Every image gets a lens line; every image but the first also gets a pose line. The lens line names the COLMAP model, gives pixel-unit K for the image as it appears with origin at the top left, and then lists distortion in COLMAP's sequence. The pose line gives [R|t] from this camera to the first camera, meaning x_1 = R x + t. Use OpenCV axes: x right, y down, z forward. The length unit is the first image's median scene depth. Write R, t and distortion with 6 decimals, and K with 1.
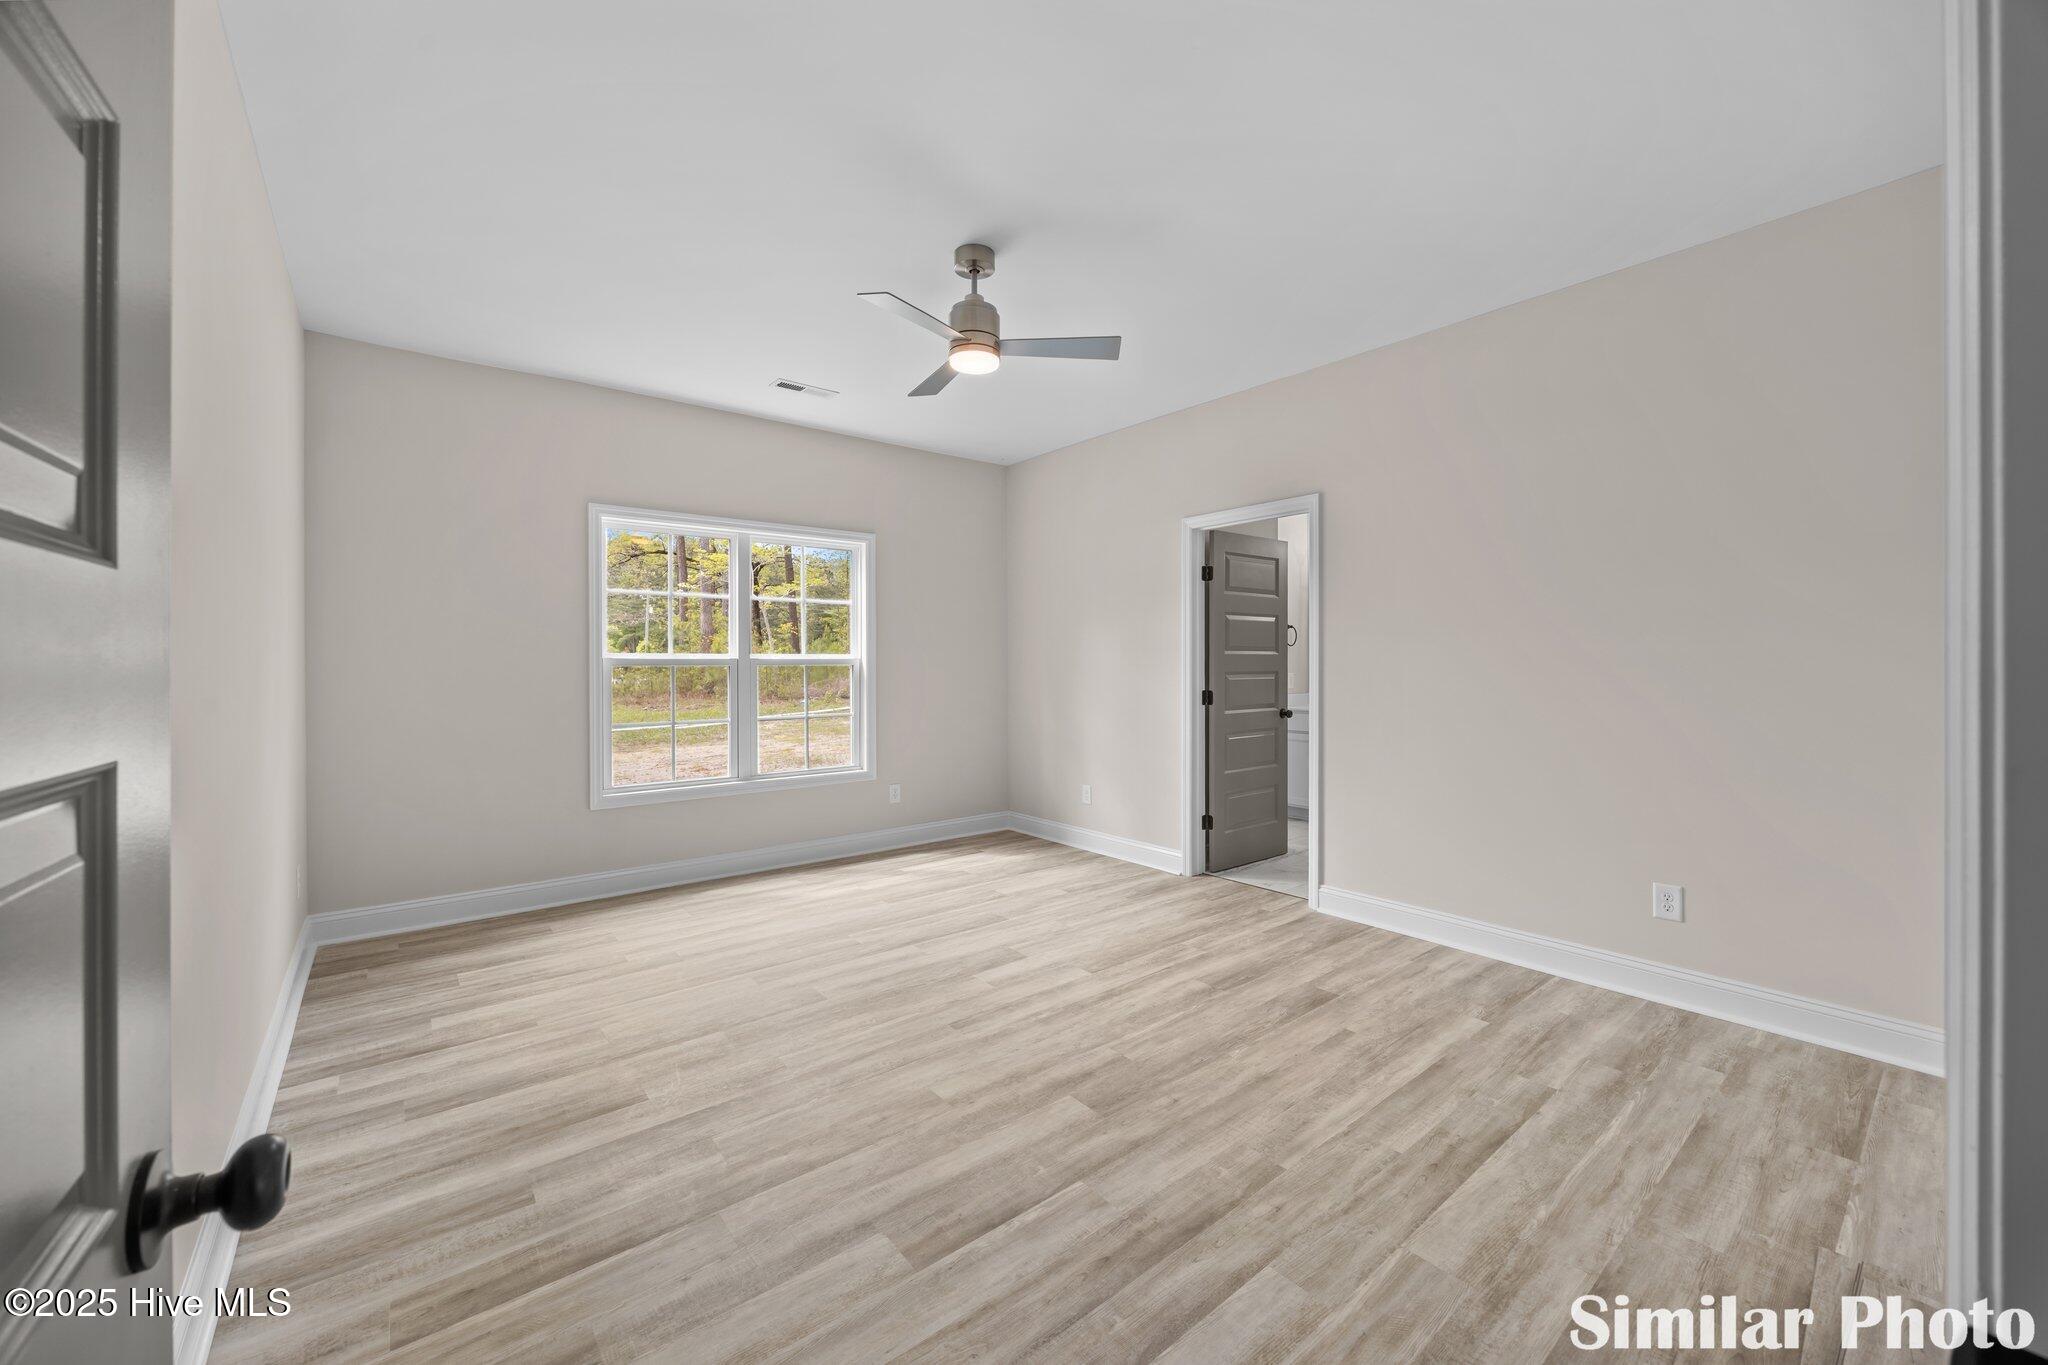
lens RADIAL K [[792.0, 0, 1028.1], [0, 792.0, 672.2], [0, 0, 1]] dist [-0.000094, -0.000161]
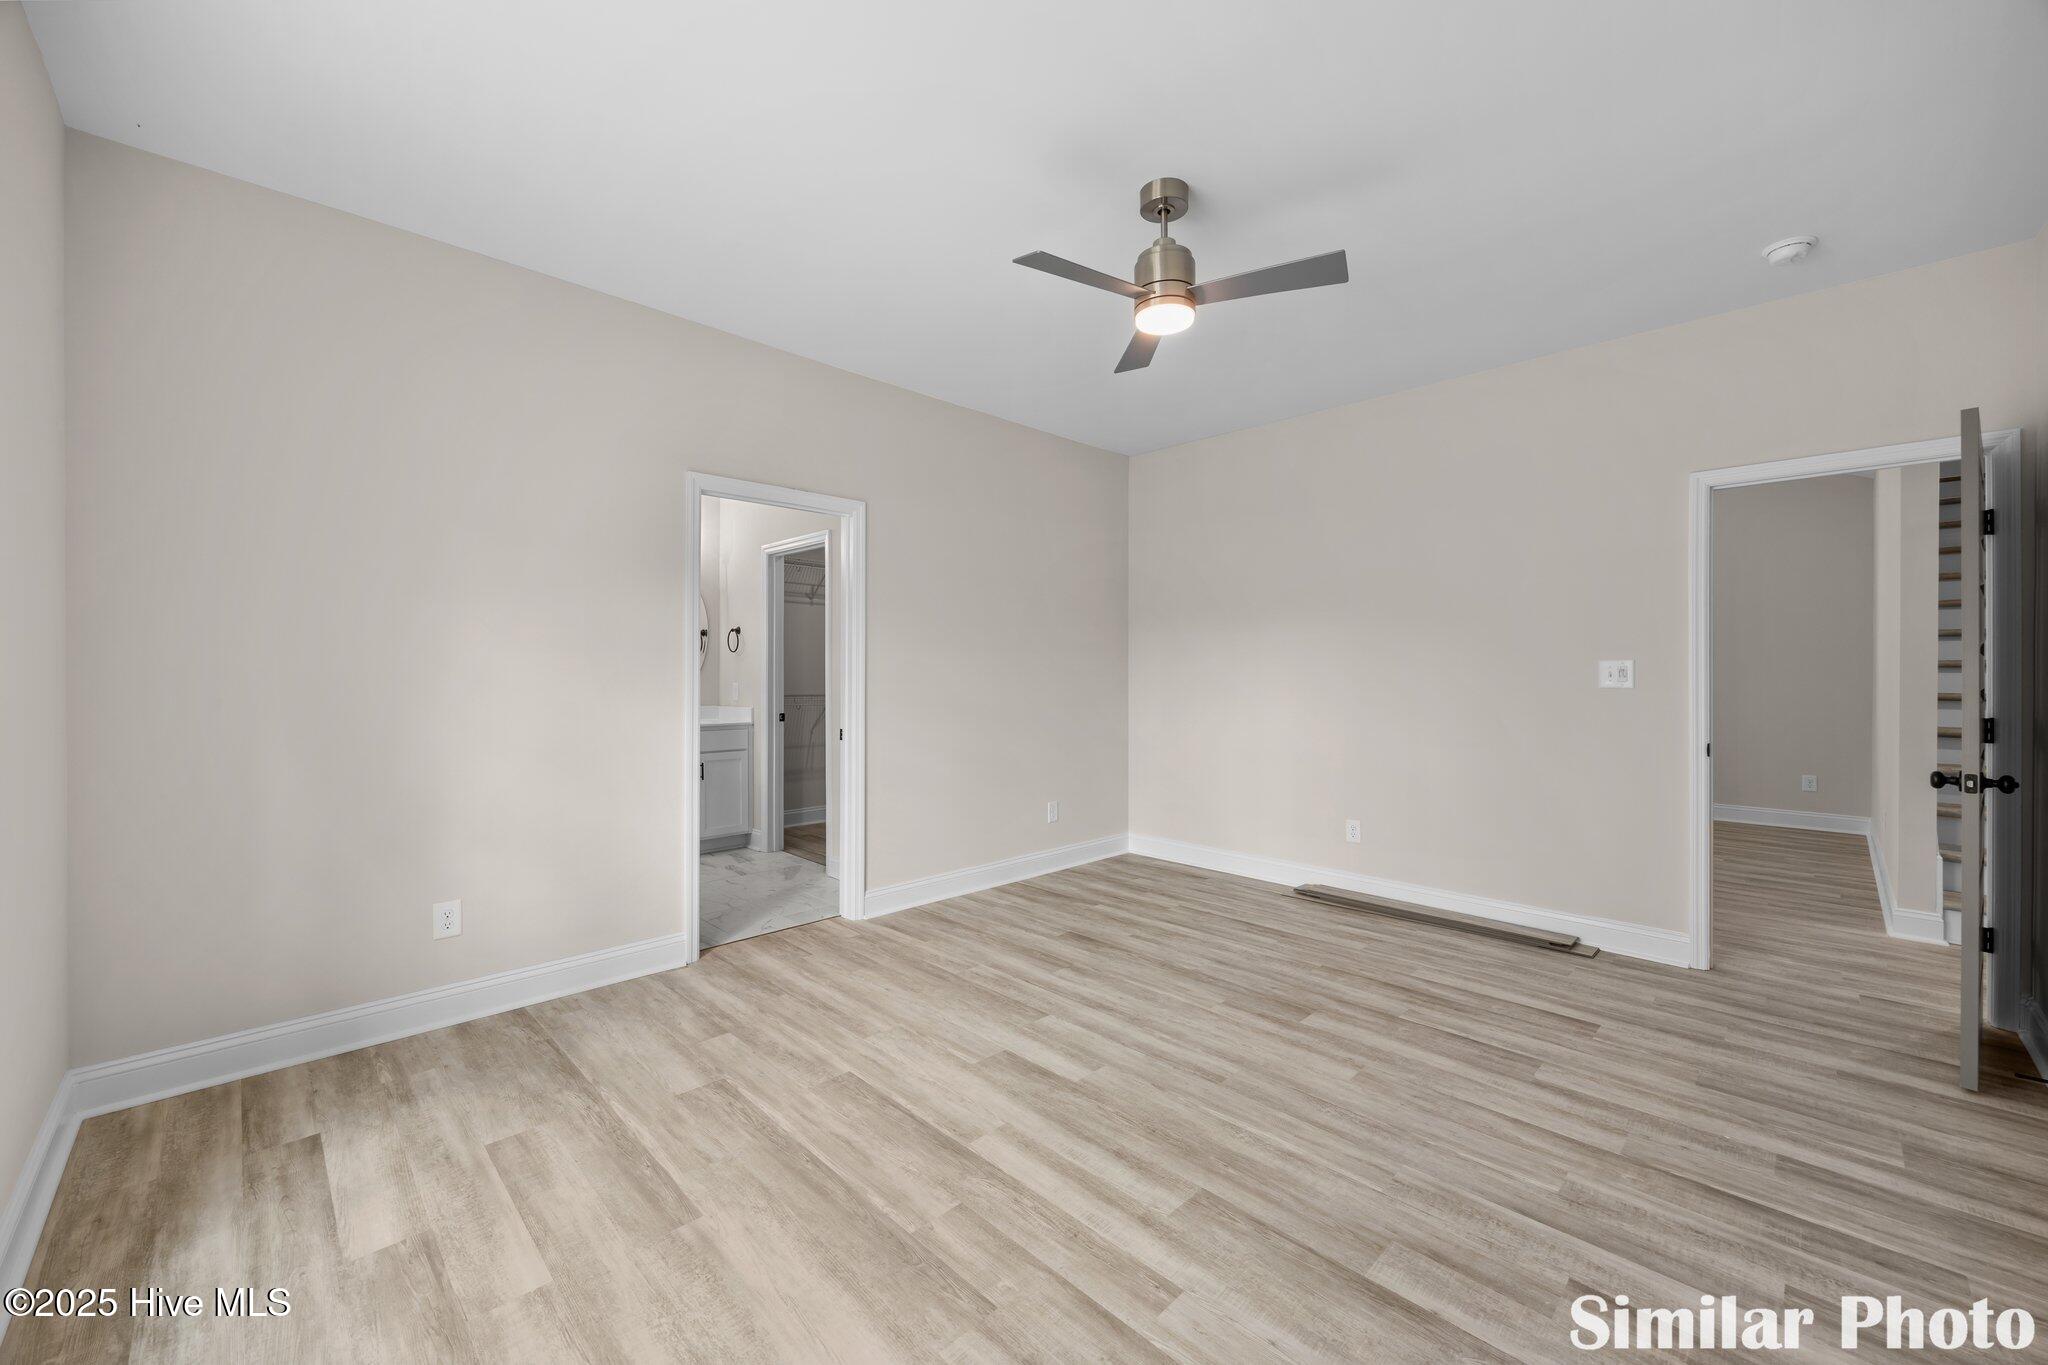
lens RADIAL K [[792.0, 0, 1028.1], [0, 792.0, 672.2], [0, 0, 1]] dist [-0.000094, -0.000161]
pose [[-0.102234, 0.003622, 0.994754, -0.987535], [0.010109, 0.999946, -0.002602, -0.011060], [-0.994709, 0.009790, -0.102265, 1.341849]]
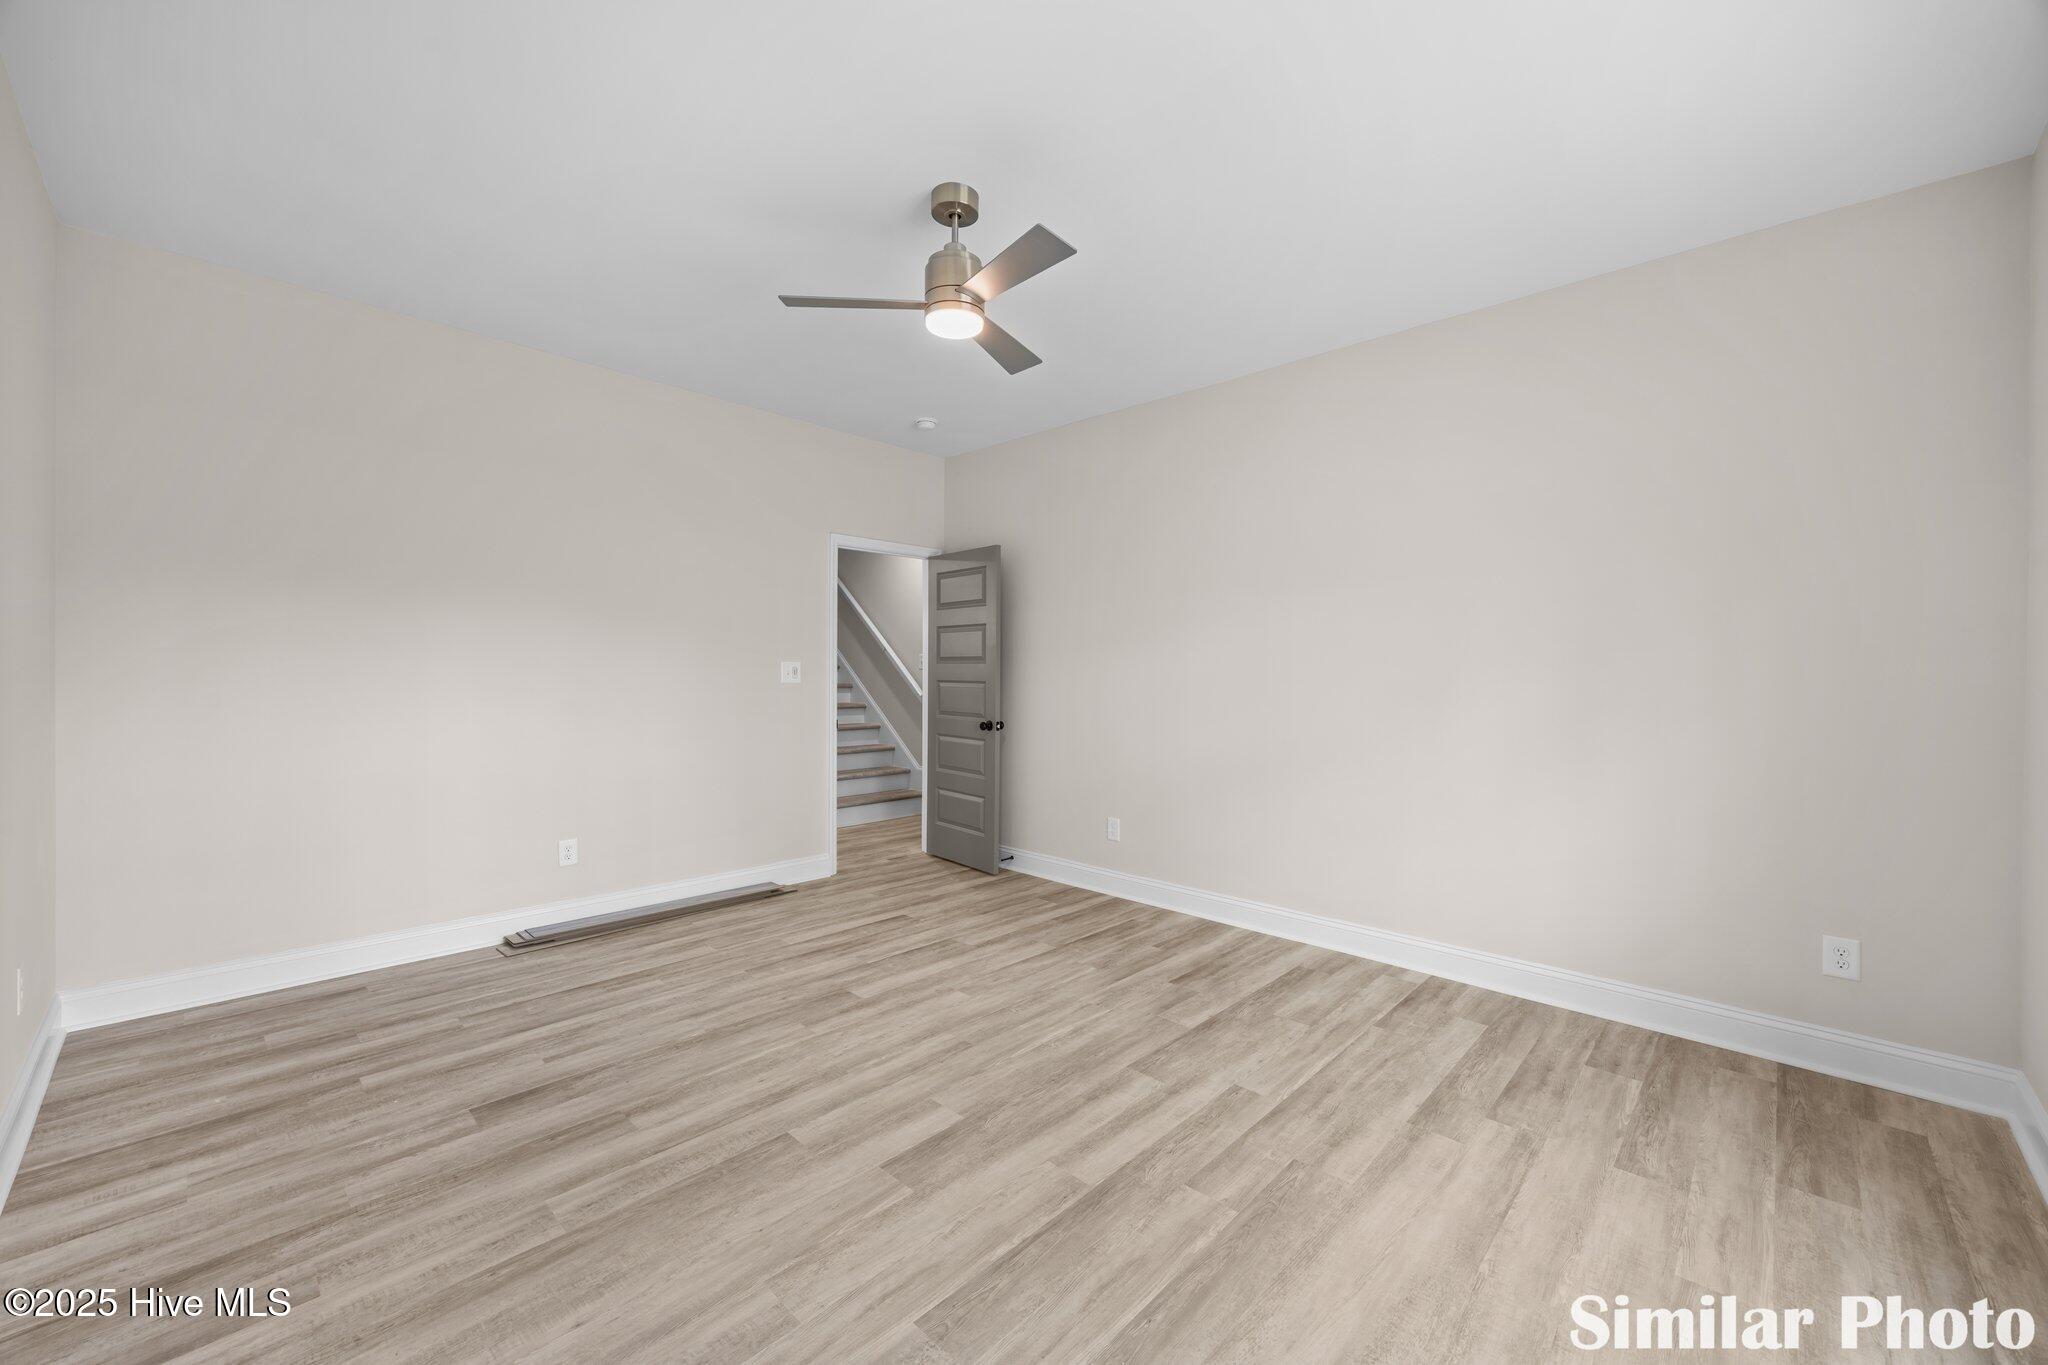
lens RADIAL K [[792.0, 0, 1028.1], [0, 792.0, 672.2], [0, 0, 1]] dist [-0.000094, -0.000161]
pose [[-0.991519, -0.004148, -0.129898, -0.039849], [-0.005449, 0.999938, 0.009662, -0.021348], [0.129850, 0.010288, -0.991480, 2.035094]]
